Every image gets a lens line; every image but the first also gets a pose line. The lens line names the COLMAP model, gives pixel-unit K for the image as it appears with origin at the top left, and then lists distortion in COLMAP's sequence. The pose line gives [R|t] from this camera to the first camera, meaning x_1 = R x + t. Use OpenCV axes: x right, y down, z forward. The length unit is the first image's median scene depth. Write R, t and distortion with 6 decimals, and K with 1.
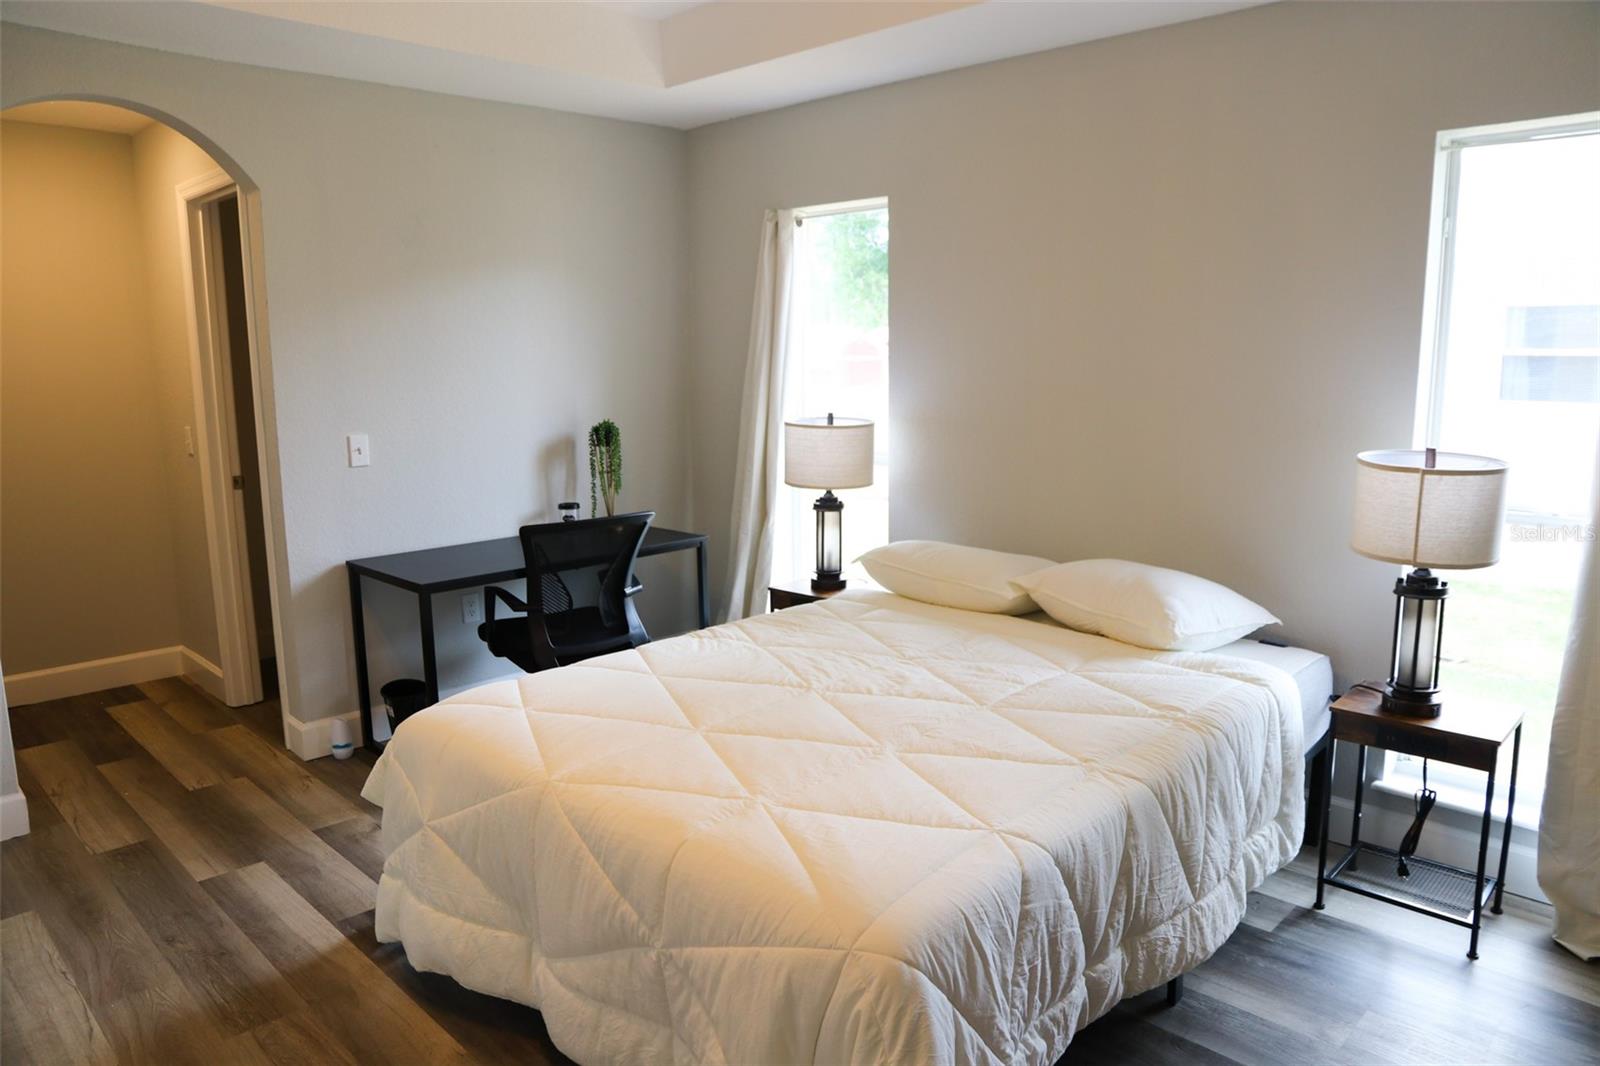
lens RADIAL K [[1081.8, 0, 796.3], [0, 1081.8, 532.0], [0, 0, 1]] dist [-0.119920, 0.066389]
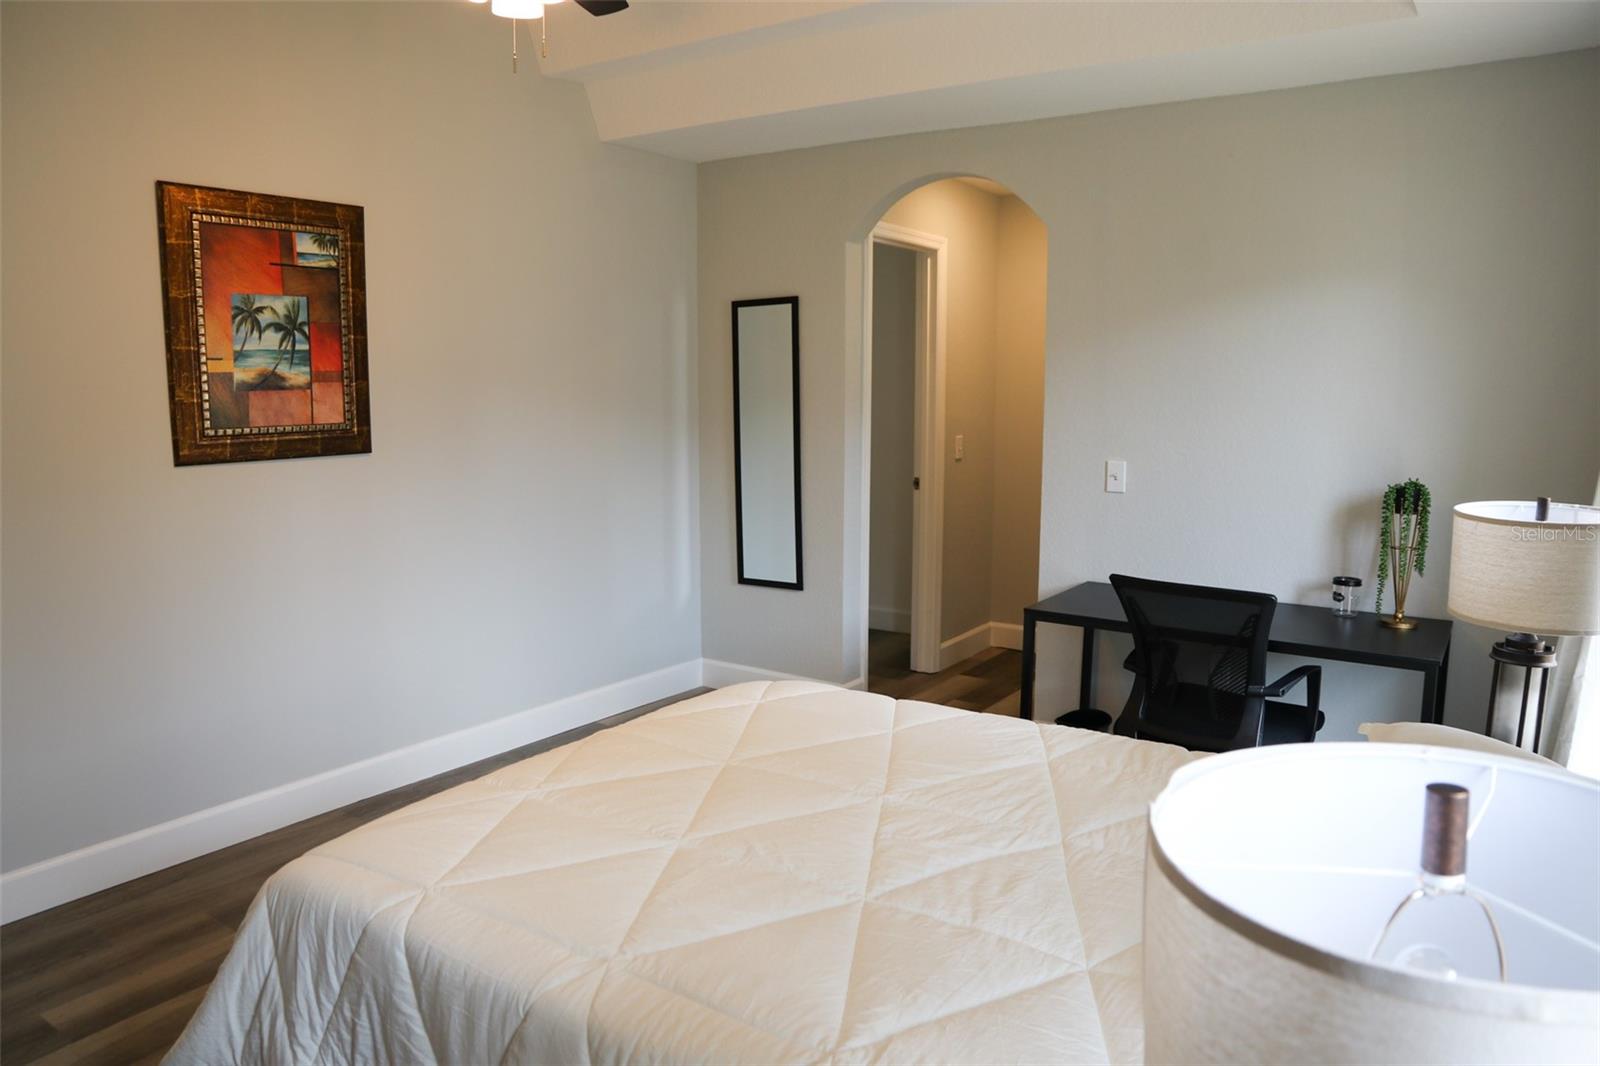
lens RADIAL K [[1081.8, 0, 796.3], [0, 1081.8, 532.0], [0, 0, 1]] dist [-0.119920, 0.066389]
pose [[0.190885, 0.149275, -0.970196, 0.624403], [-0.169677, 0.978509, 0.117171, -0.111706], [0.966836, 0.142254, 0.212112, 0.604852]]
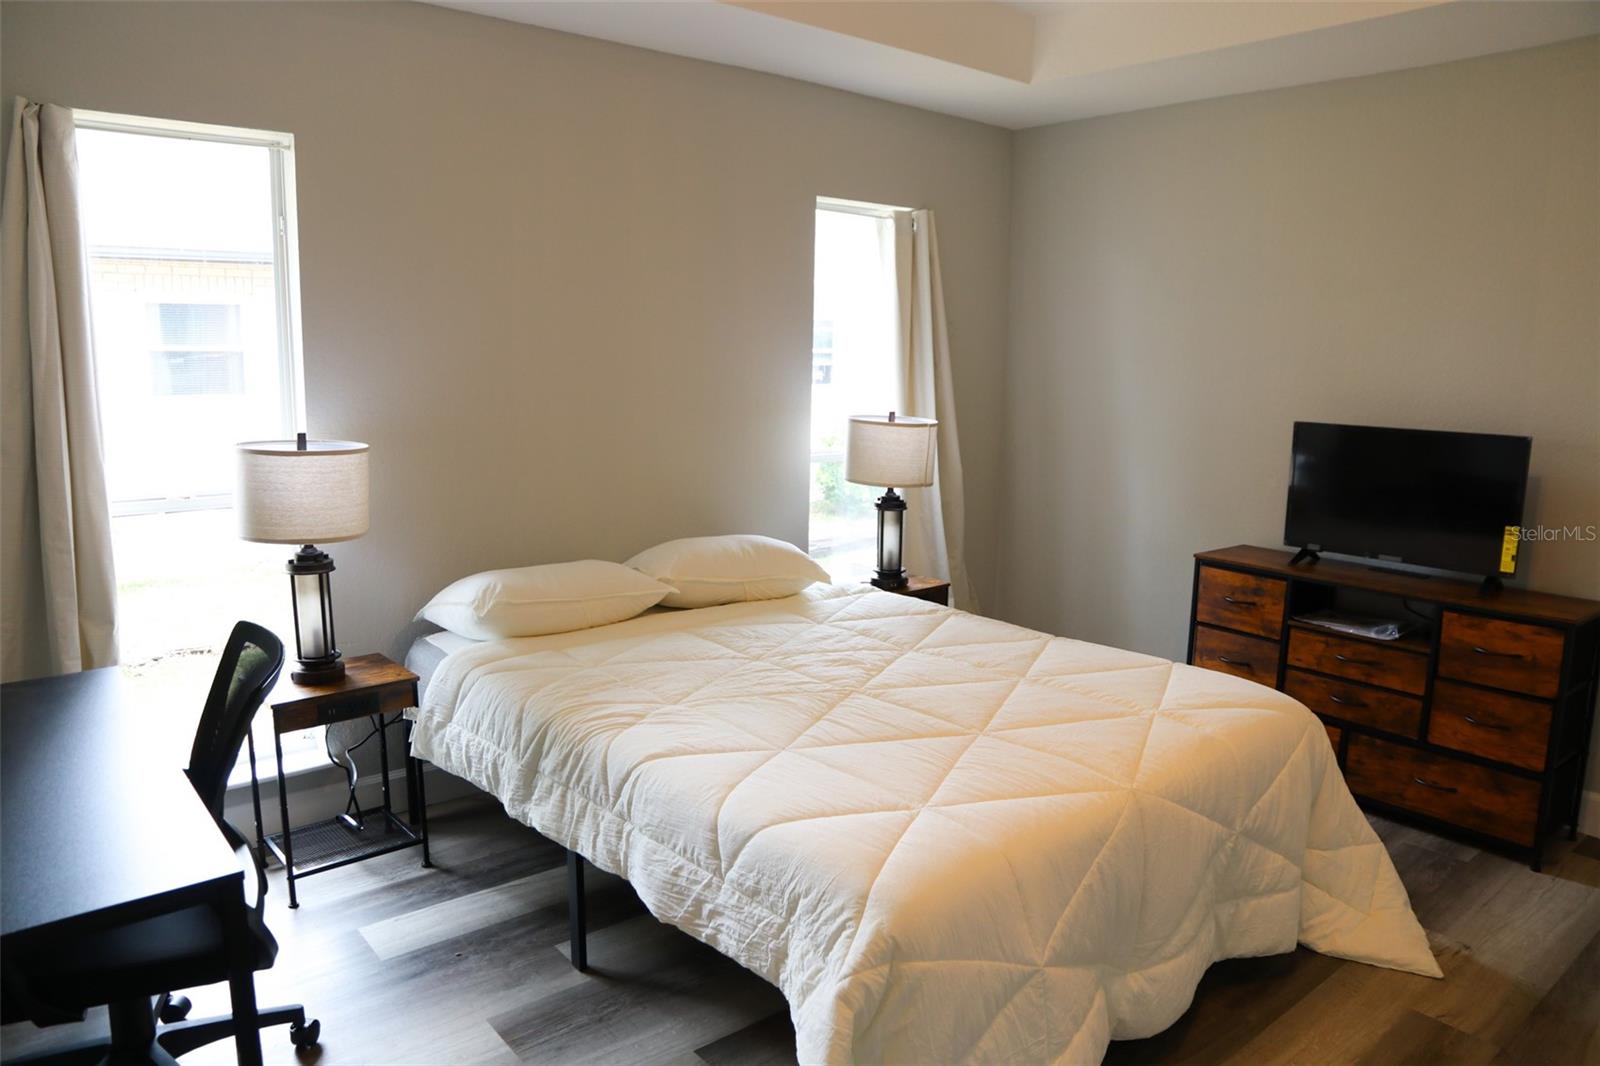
lens RADIAL K [[1081.8, 0, 796.3], [0, 1081.8, 532.0], [0, 0, 1]] dist [-0.119920, 0.066389]
pose [[0.088075, -0.152560, 0.984362, -0.768610], [0.146761, 0.979405, 0.138661, -0.116543], [-0.985243, 0.132254, 0.108651, 0.759190]]
